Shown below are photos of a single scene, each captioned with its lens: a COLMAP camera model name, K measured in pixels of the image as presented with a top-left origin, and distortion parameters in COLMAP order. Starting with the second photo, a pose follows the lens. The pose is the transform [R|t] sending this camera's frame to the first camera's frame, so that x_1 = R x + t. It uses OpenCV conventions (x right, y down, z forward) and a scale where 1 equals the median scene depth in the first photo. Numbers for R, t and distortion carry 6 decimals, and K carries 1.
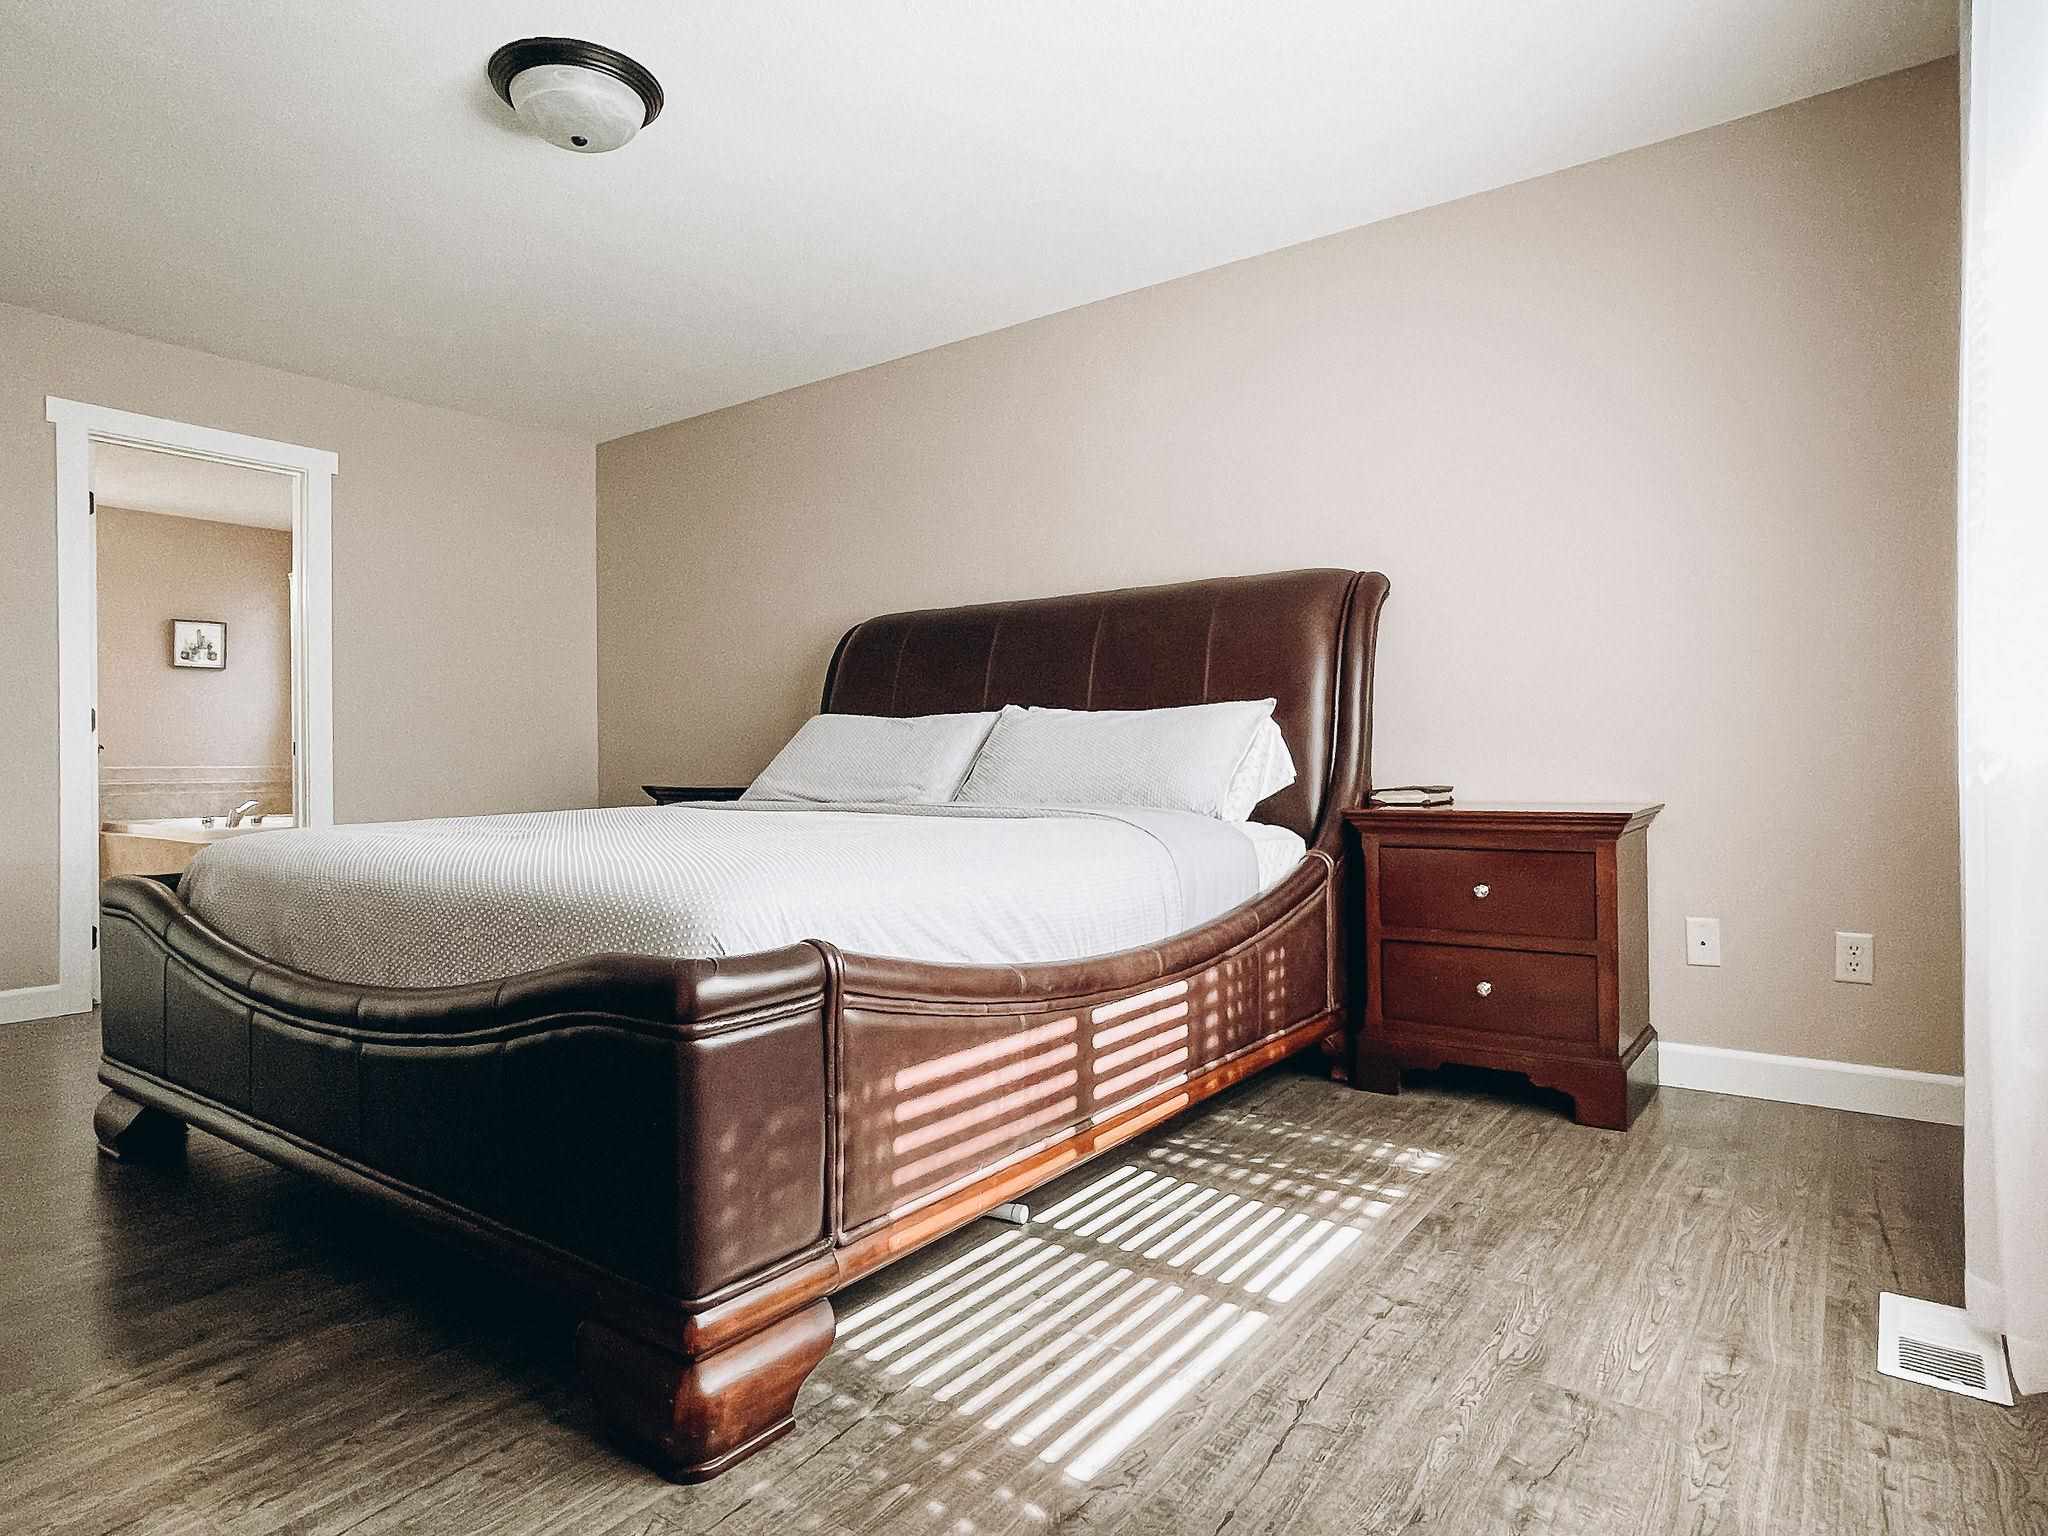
lens RADIAL K [[1177.2, 0, 1019.5], [0, 1177.2, 761.6], [0, 0, 1]] dist [-0.014361, 0.005664]
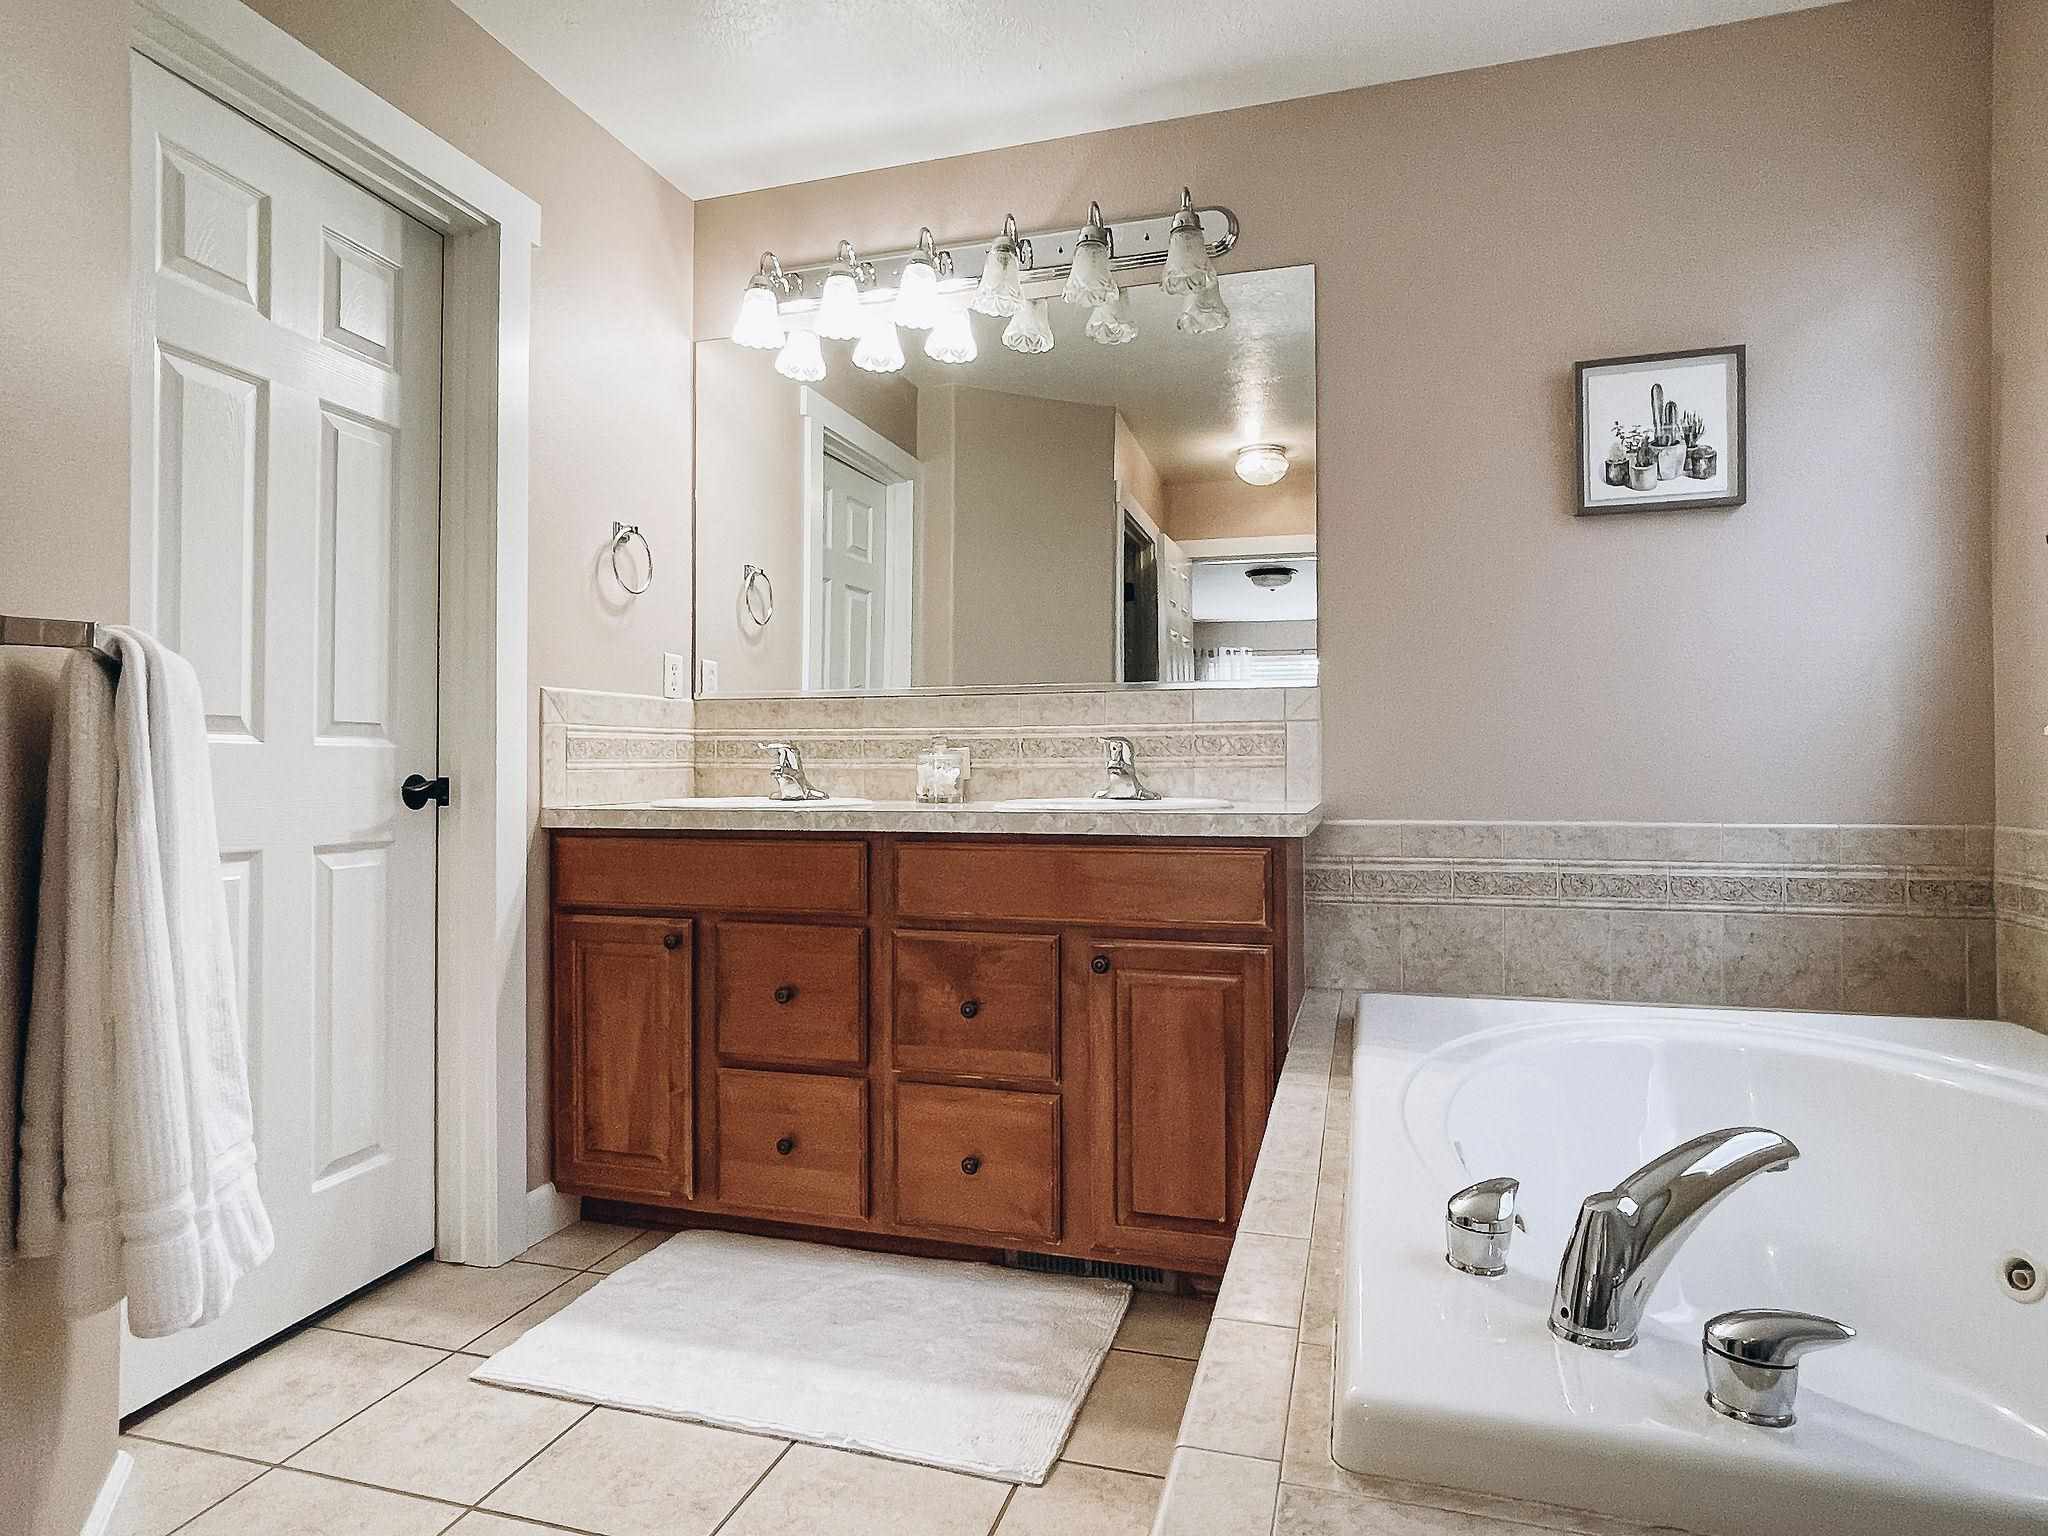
lens RADIAL K [[1177.2, 0, 1021.2], [0, 1177.2, 767.4], [0, 0, 1]] dist [-0.014361, 0.005664]
pose [[0.329853, -0.008366, -0.943995, -0.461168], [-0.000047, 0.999961, -0.008879, -0.007472], [0.944032, 0.002973, 0.329840, 0.734383]]
